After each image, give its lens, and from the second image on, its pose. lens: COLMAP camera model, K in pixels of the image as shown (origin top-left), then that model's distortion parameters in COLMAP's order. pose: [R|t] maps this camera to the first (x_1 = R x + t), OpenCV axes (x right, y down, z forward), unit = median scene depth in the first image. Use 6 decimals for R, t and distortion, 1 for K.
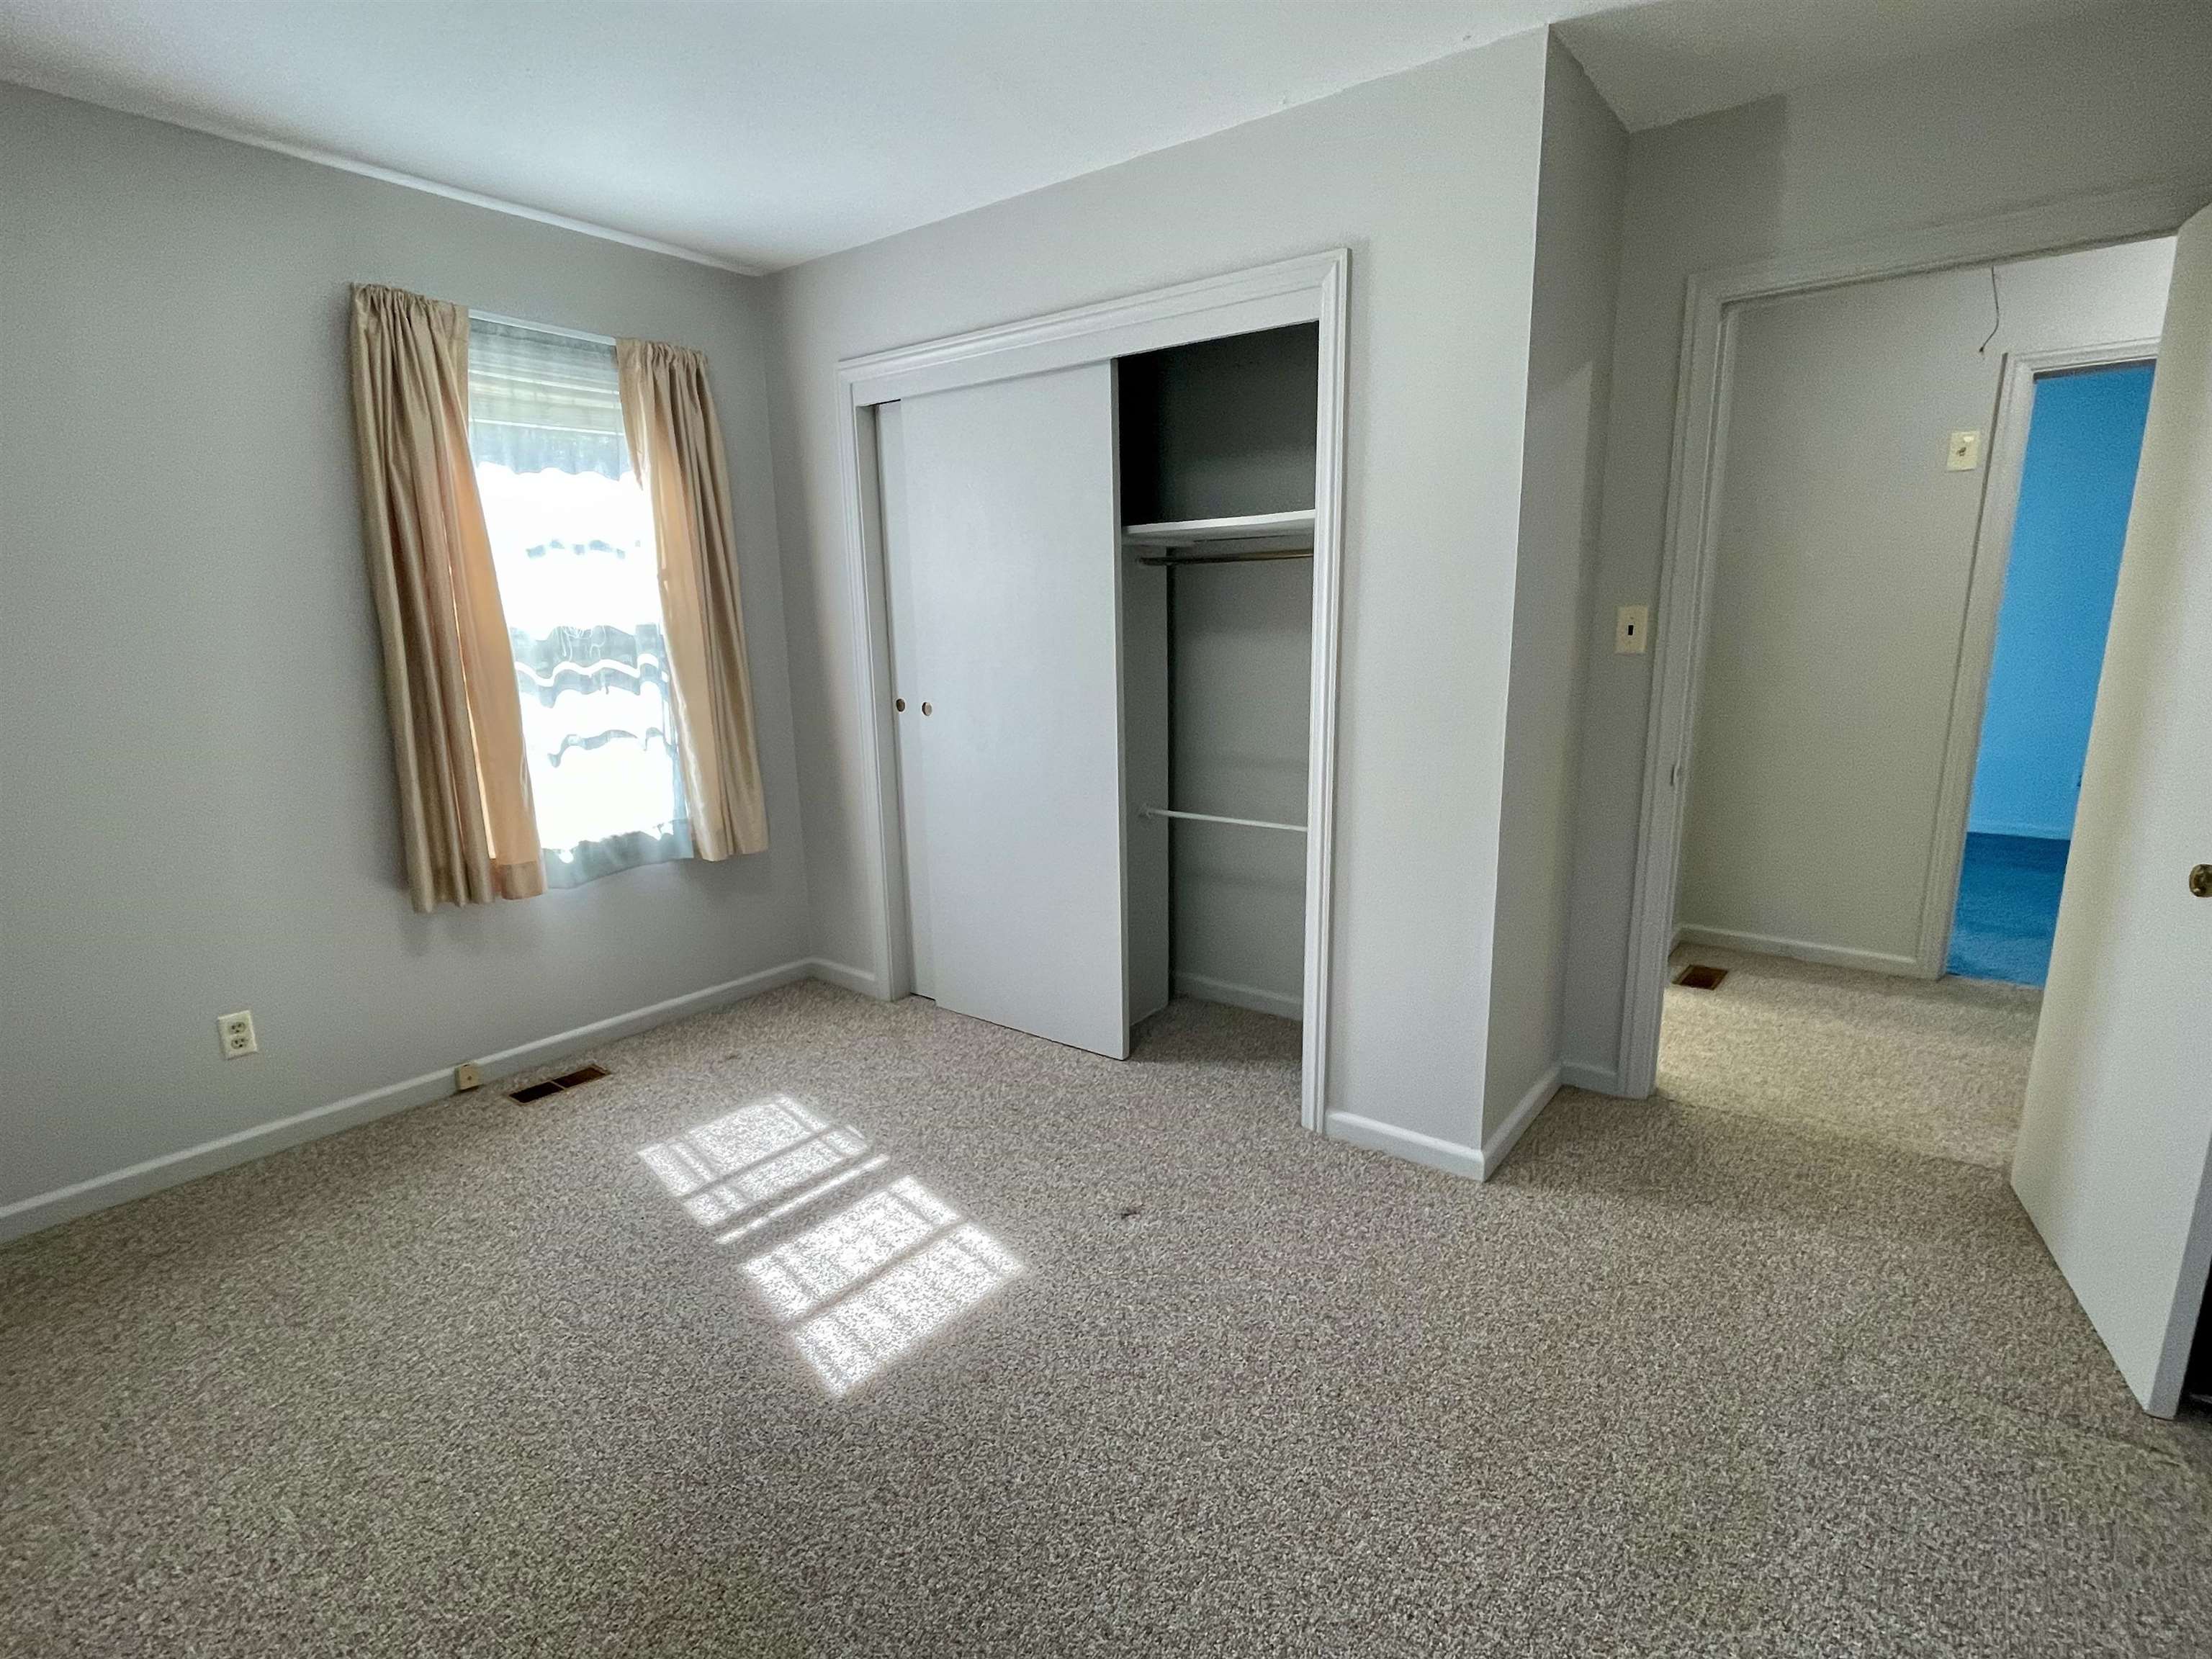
lens RADIAL K [[1069.1, 0, 1100.8], [0, 1069.1, 841.8], [0, 0, 1]] dist [0.021556, -0.000967]
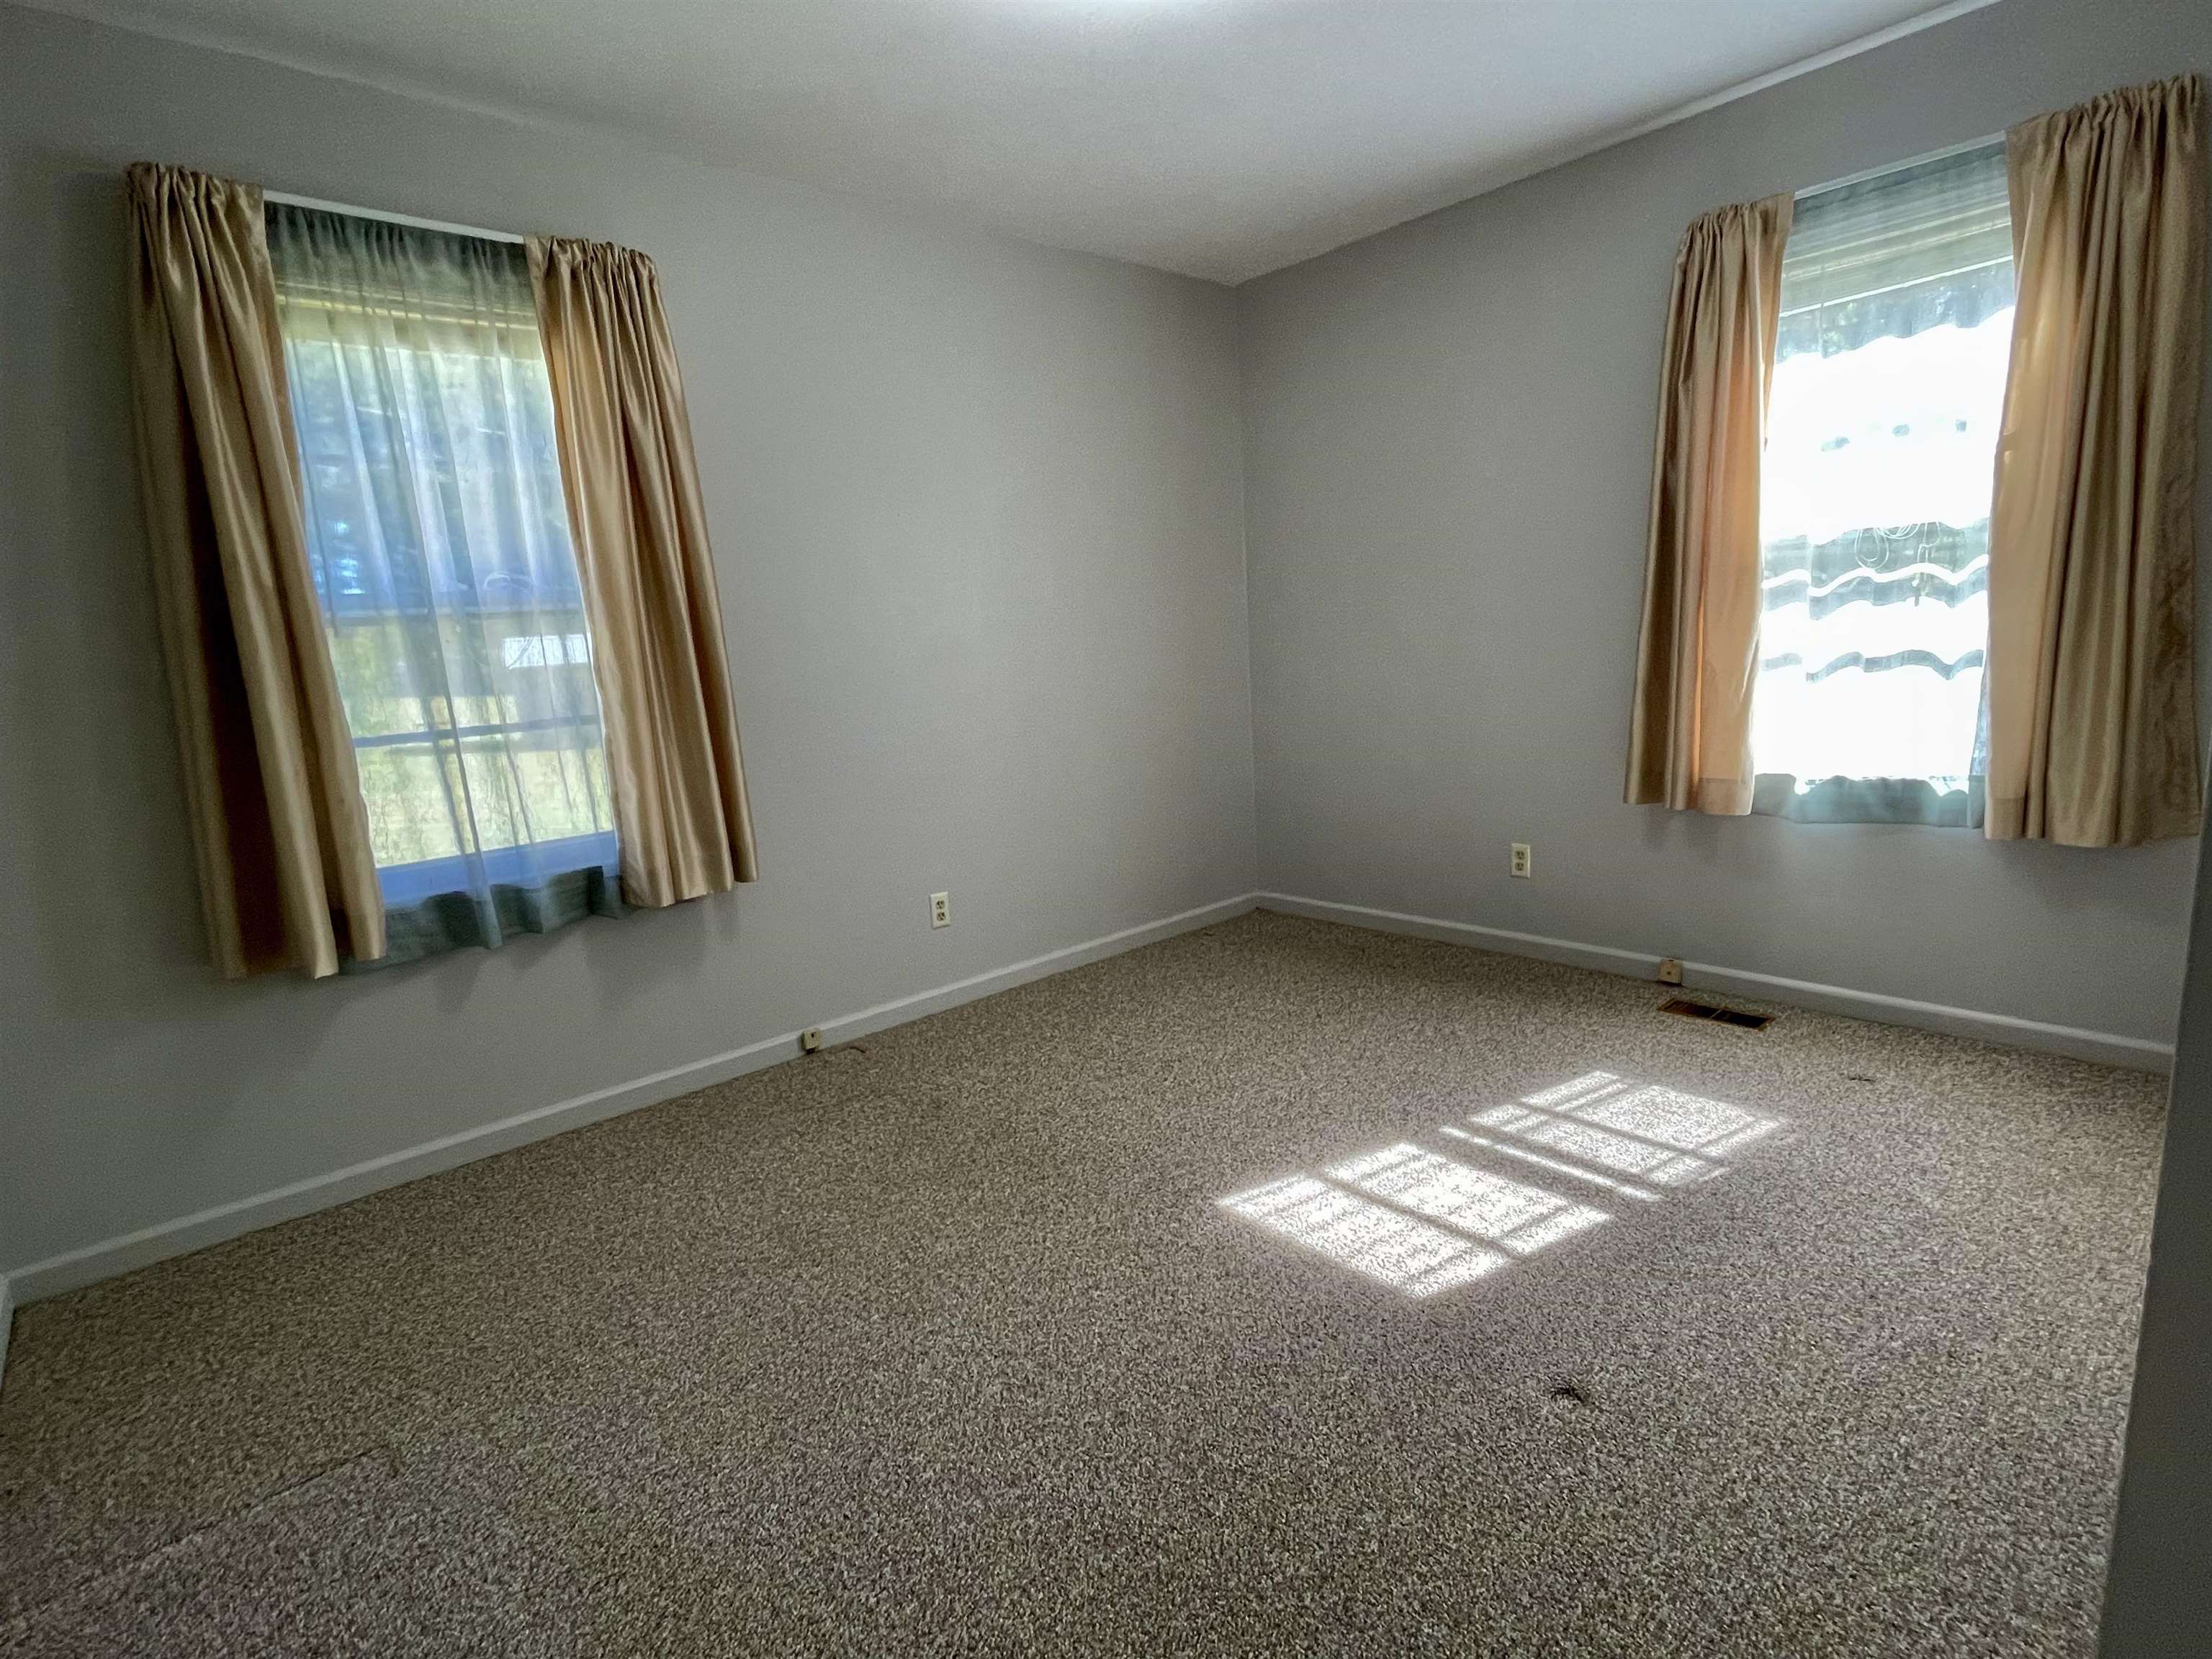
lens RADIAL K [[1069.1, 0, 1100.0], [0, 1069.1, 829.4], [0, 0, 1]] dist [0.021556, -0.000967]
pose [[-0.147852, 0.208619, -0.966756, 0.561486], [-0.144225, 0.962502, 0.229758, -0.089786], [0.978437, 0.173400, -0.112220, 0.631548]]
